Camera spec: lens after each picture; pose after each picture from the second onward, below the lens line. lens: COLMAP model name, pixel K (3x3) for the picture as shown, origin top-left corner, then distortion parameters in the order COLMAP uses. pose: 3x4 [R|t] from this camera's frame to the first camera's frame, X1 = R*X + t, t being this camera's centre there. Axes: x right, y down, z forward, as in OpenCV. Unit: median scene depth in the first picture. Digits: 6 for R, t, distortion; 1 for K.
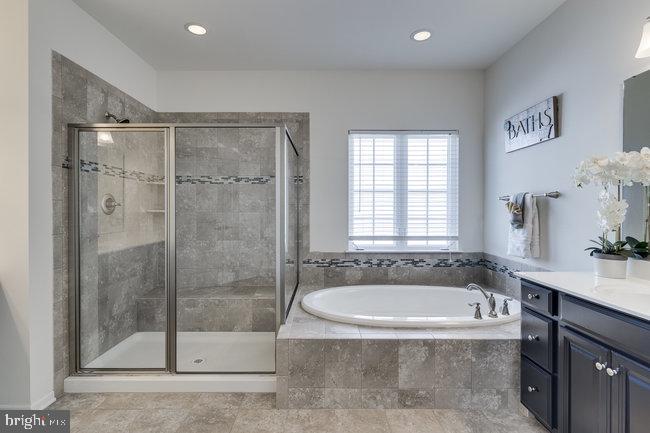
lens RADIAL K [[313.3, 0, 324.0], [0, 313.3, 212.5], [0, 0, 1]] dist [0.003981, 0.000559]
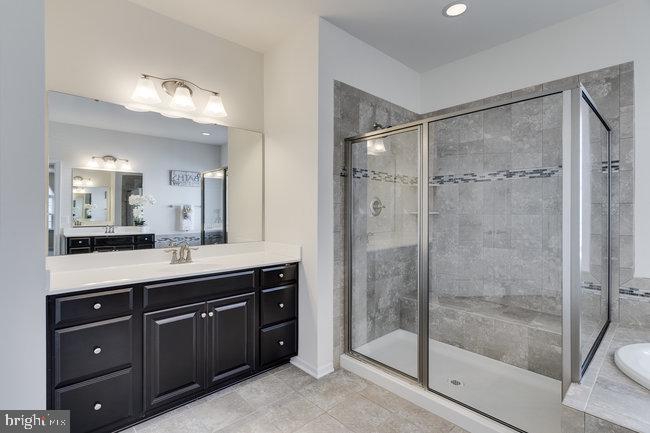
lens RADIAL K [[313.3, 0, 324.0], [0, 313.3, 212.5], [0, 0, 1]] dist [0.003981, 0.000559]
pose [[0.676407, 0.001125, -0.736528, -0.000386], [-0.005639, 0.999977, -0.003652, -0.000380], [0.736507, 0.006624, 0.676398, 0.122800]]
